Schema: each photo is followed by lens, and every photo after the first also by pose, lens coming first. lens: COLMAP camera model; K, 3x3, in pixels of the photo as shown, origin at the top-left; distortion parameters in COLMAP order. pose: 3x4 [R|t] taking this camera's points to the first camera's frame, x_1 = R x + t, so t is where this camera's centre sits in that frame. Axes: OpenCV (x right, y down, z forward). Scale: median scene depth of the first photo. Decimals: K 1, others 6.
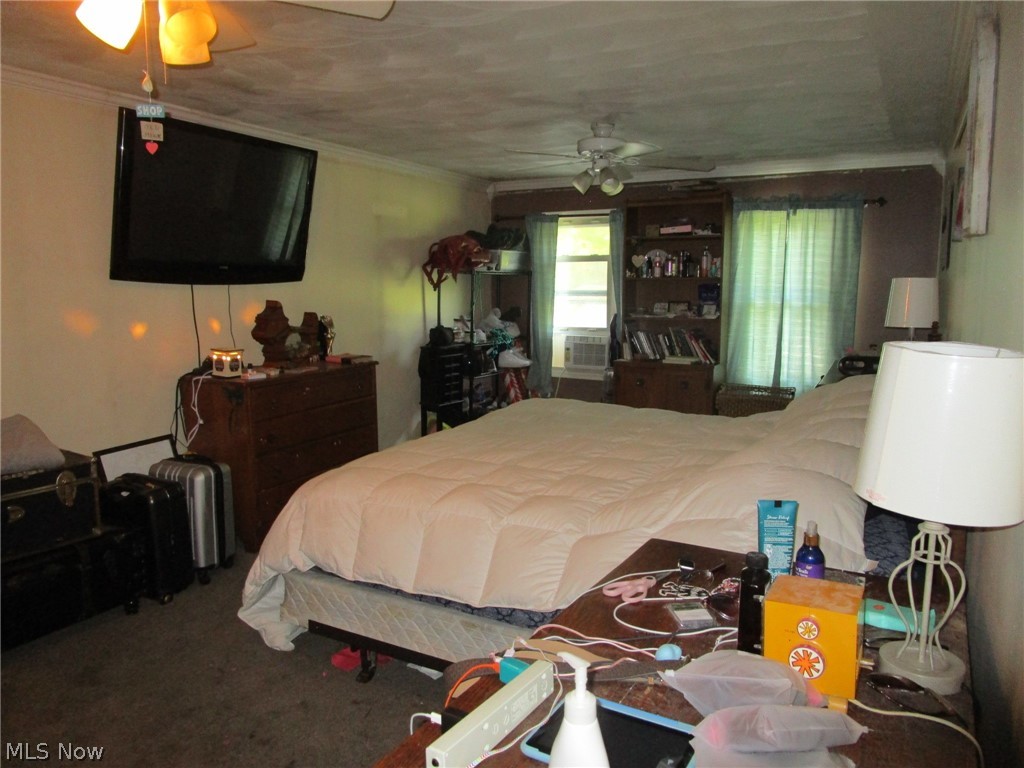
lens RADIAL K [[725.6, 0, 509.3], [0, 725.6, 388.7], [0, 0, 1]] dist [-0.036967, 0.012420]
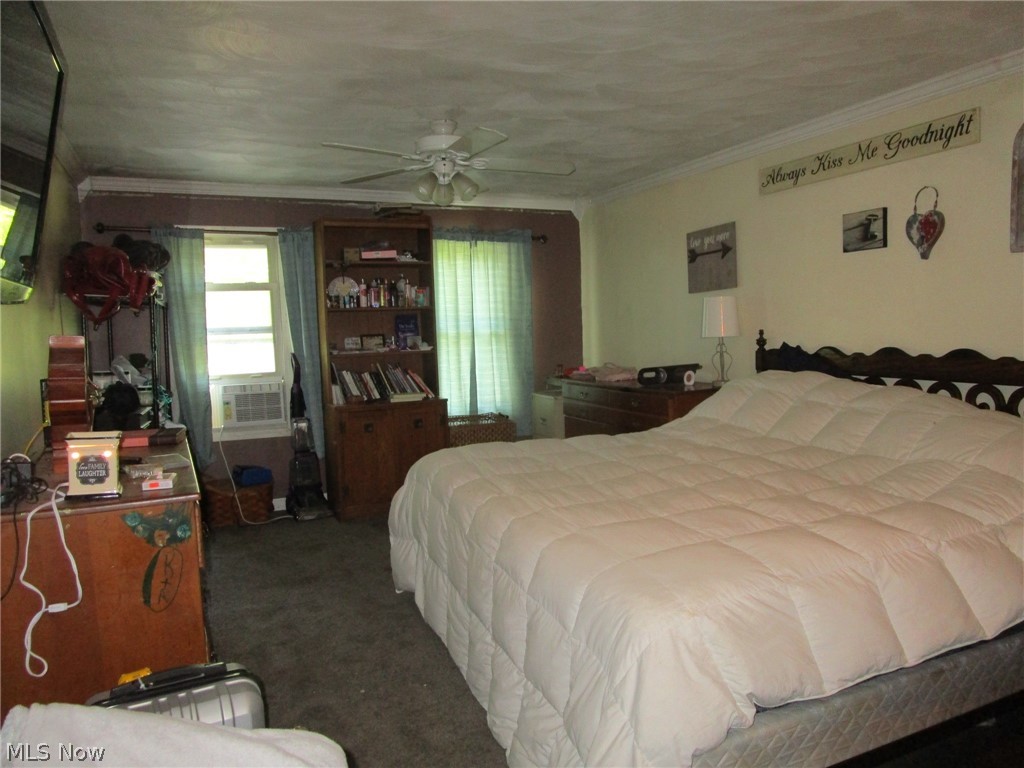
lens RADIAL K [[725.6, 0, 509.3], [0, 725.6, 388.7], [0, 0, 1]] dist [-0.036967, 0.012420]
pose [[0.597729, -0.086293, 0.797041, -0.407733], [0.143253, 0.989686, -0.000281, -0.031149], [-0.788796, 0.114347, 0.603925, 0.347834]]
